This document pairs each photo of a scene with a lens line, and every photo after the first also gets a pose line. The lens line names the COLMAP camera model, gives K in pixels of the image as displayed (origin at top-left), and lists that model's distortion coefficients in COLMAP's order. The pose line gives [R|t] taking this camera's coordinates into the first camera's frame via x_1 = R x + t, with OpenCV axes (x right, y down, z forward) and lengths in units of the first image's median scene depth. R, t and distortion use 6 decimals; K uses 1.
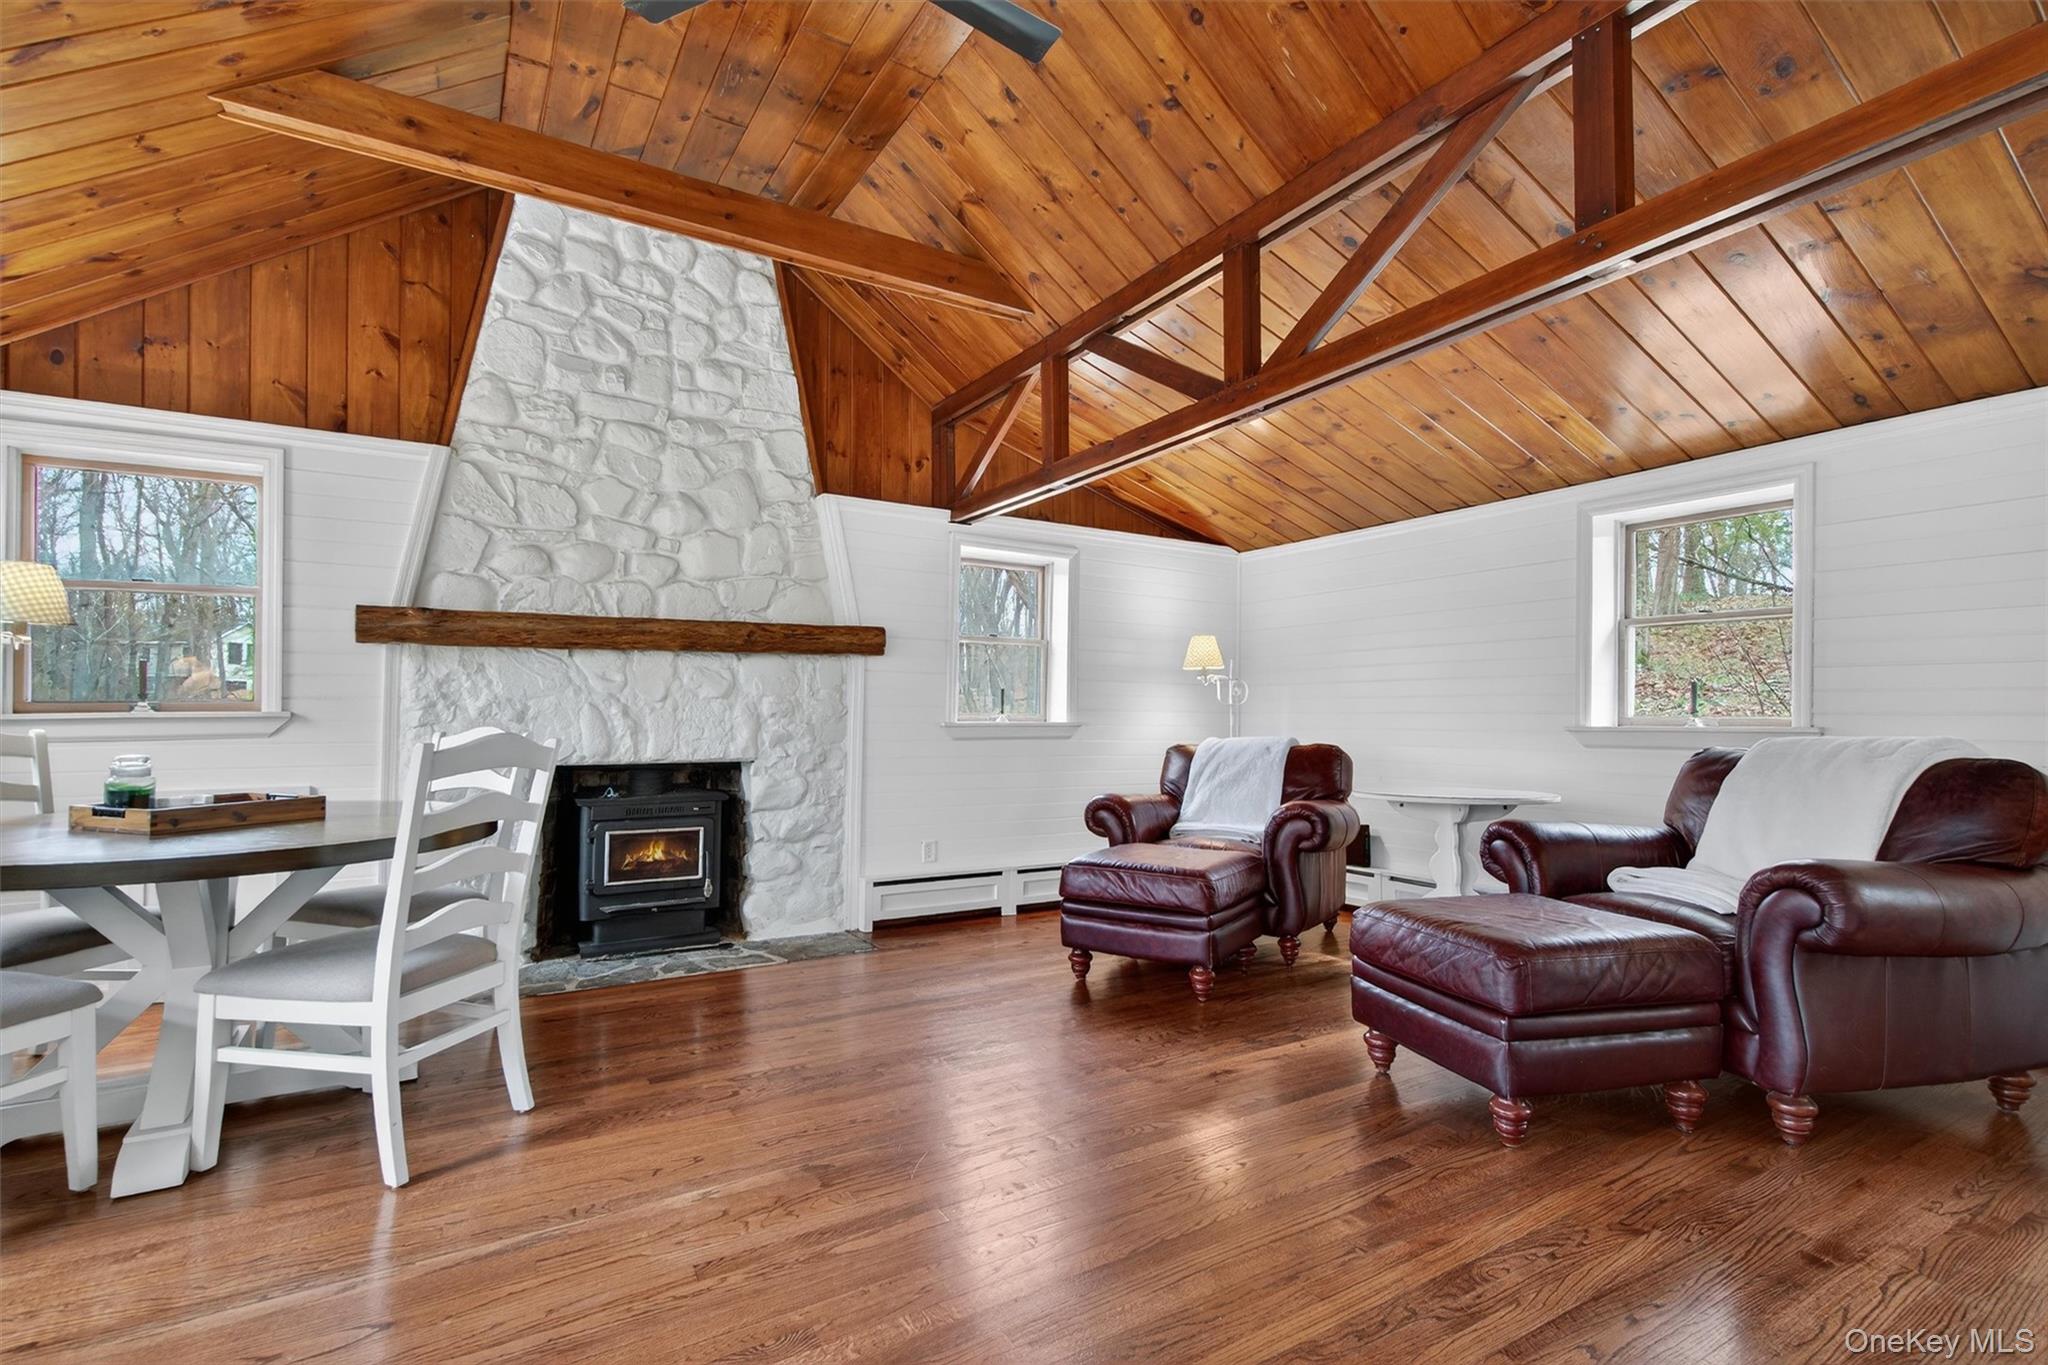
lens RADIAL K [[917.7, 0, 1016.6], [0, 917.7, 683.1], [0, 0, 1]] dist [0.005171, -0.004020]
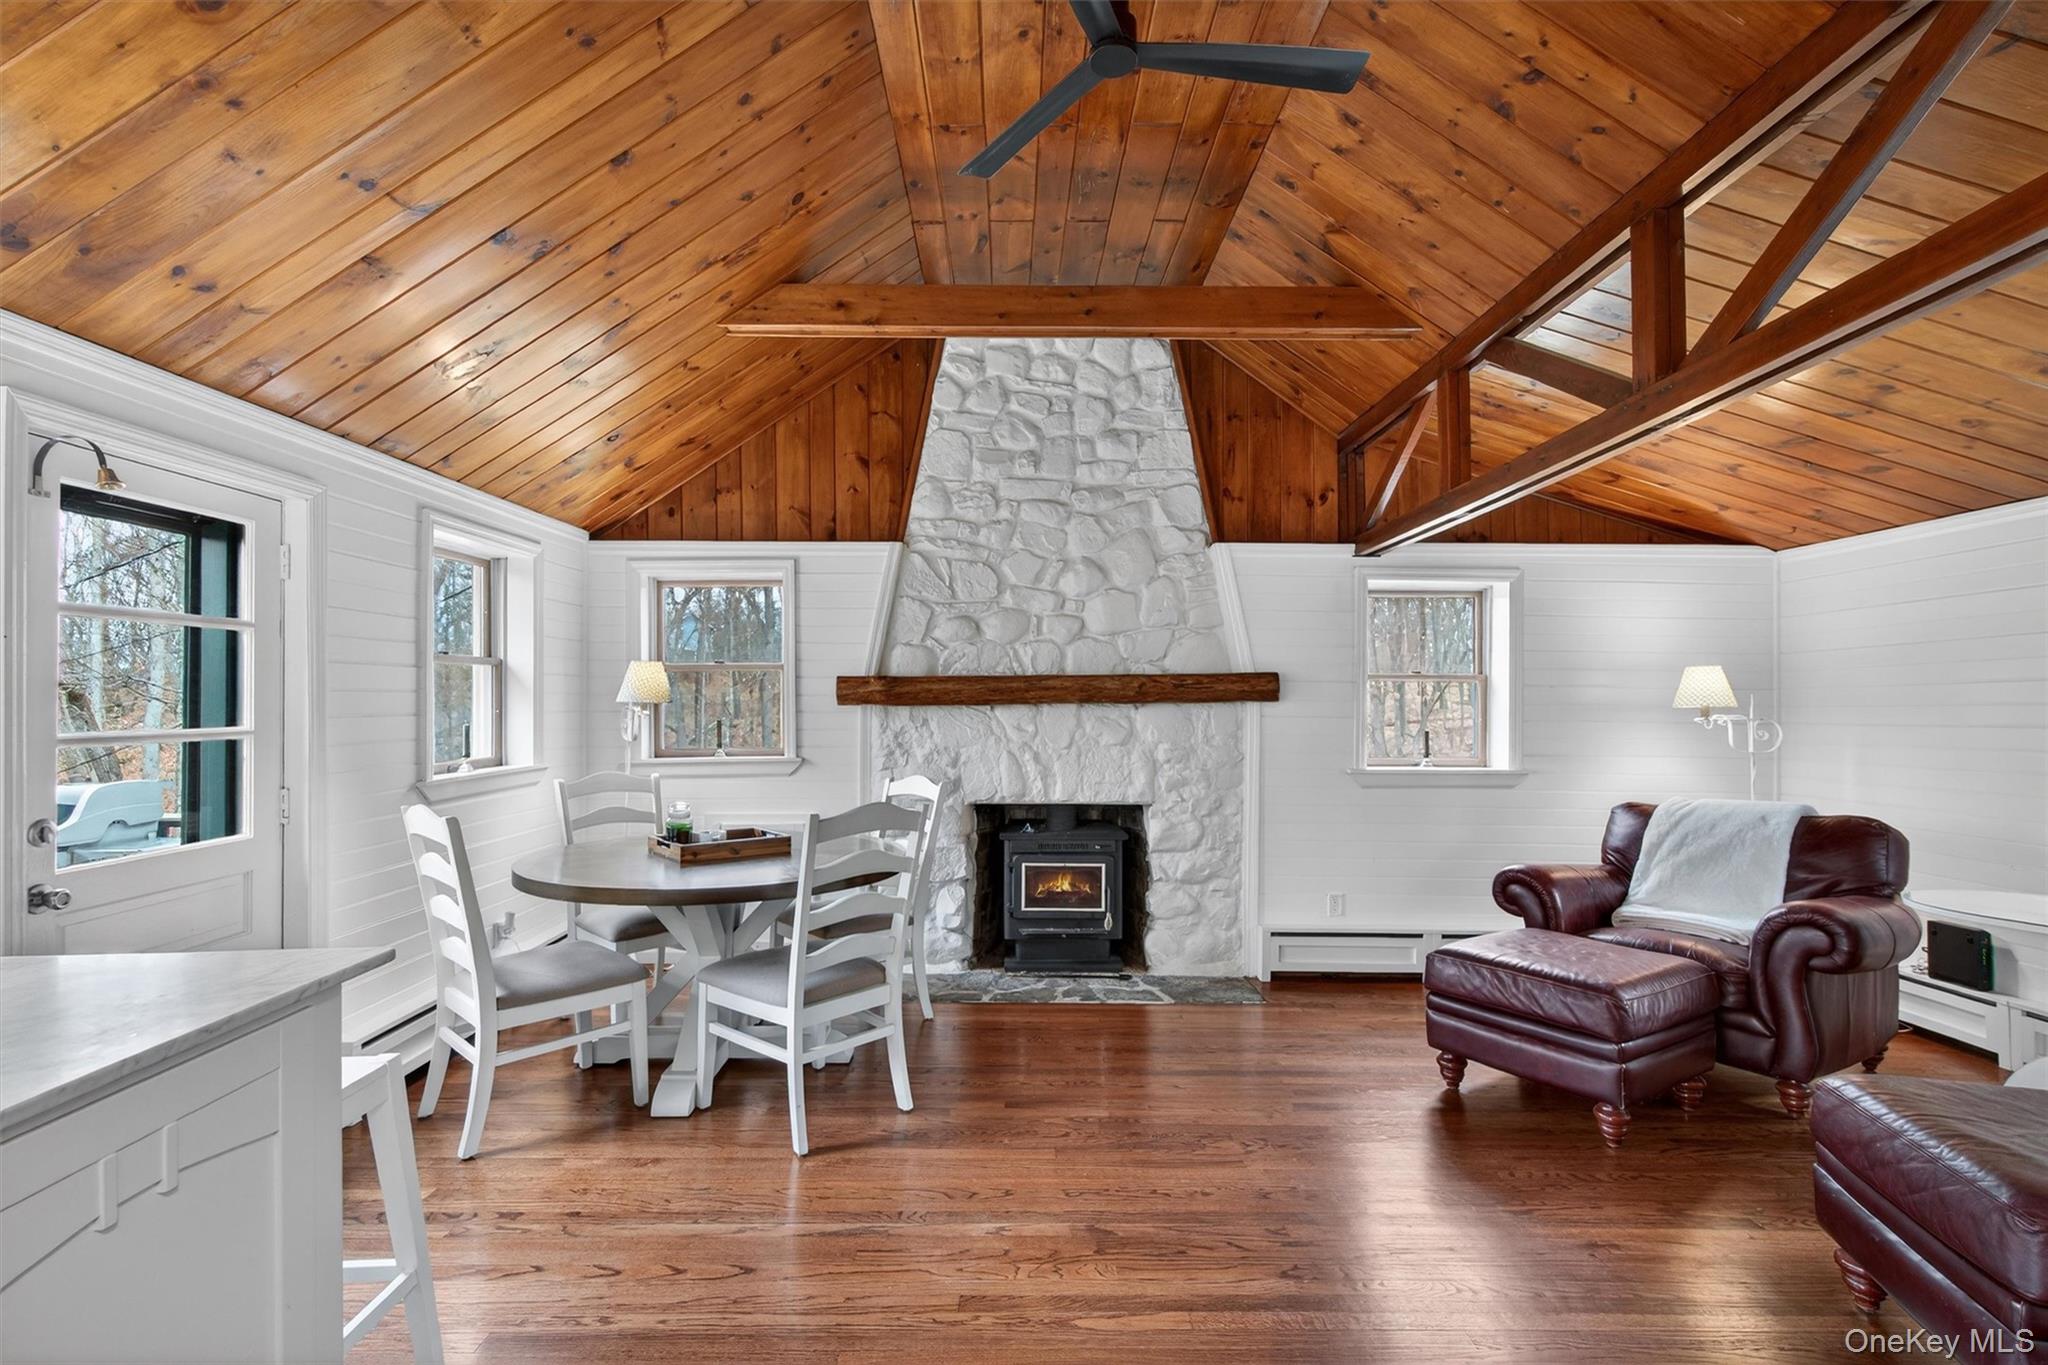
lens RADIAL K [[917.7, 0, 1025.2], [0, 917.7, 689.8], [0, 0, 1]] dist [0.005171, -0.004020]
pose [[0.862310, -0.012995, -0.506214, 0.139343], [0.014588, 0.999893, -0.000820, -0.054532], [0.506171, -0.006677, 0.862407, 0.023760]]
